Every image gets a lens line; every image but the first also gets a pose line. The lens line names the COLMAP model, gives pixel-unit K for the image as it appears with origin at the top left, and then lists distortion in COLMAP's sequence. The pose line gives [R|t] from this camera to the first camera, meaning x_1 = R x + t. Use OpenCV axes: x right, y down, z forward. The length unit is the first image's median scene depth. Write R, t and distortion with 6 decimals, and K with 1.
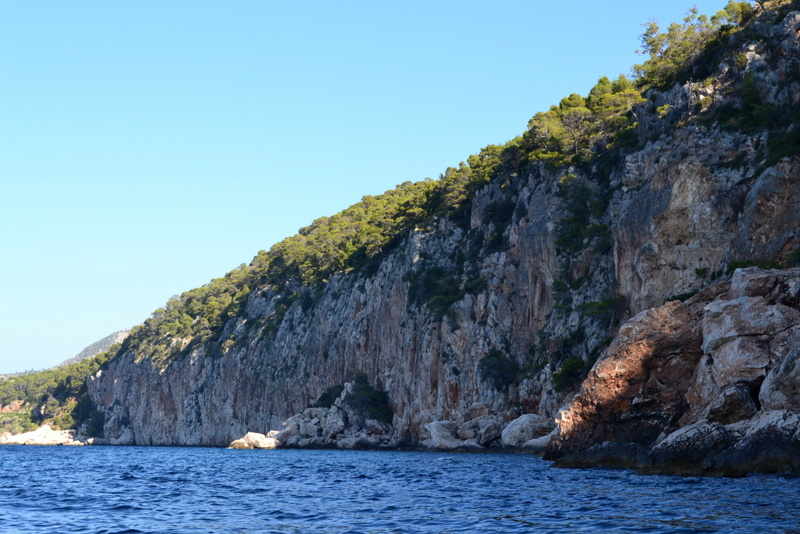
lens RADIAL K [[1557.8, 0, 400.5], [0, 1557.8, 266.9], [0, 0, 1]] dist [-0.027843, 0.000000]
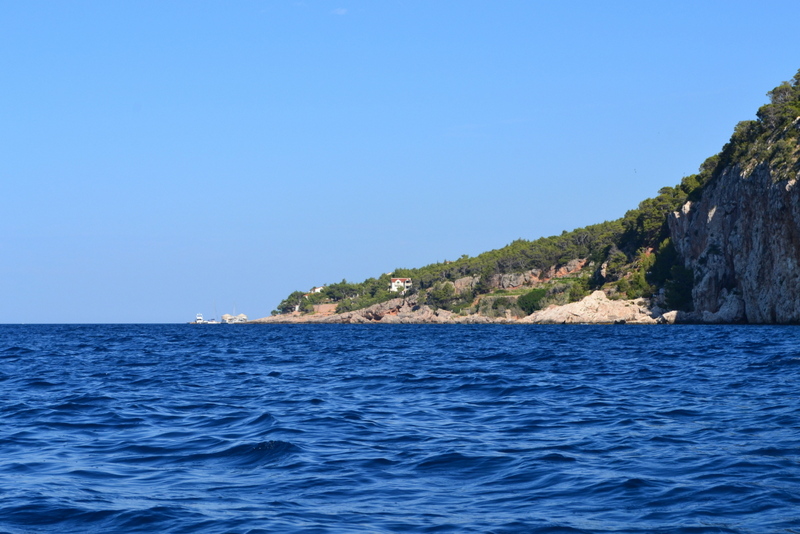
lens RADIAL K [[1903.6, 0, 400.0], [0, 1903.6, 267.8], [0, 0, 1]] dist [0.011157, 0.000000]
pose [[0.937783, -0.016023, -0.346853, -0.045719], [0.045375, 0.996024, 0.076668, 0.034085], [0.344245, -0.087637, 0.934781, 0.295821]]
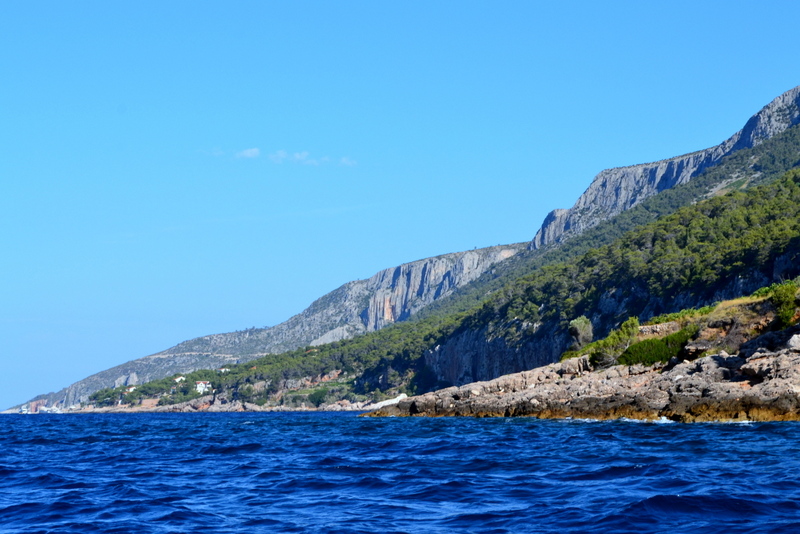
lens RADIAL K [[1903.6, 0, 399.2], [0, 1903.6, 267.0], [0, 0, 1]] dist [0.011157, 0.000000]
pose [[0.989862, -0.023572, -0.140065, -0.027017], [0.029081, 0.998877, 0.037416, -0.050561], [0.139026, -0.041110, 0.989435, -0.444775]]
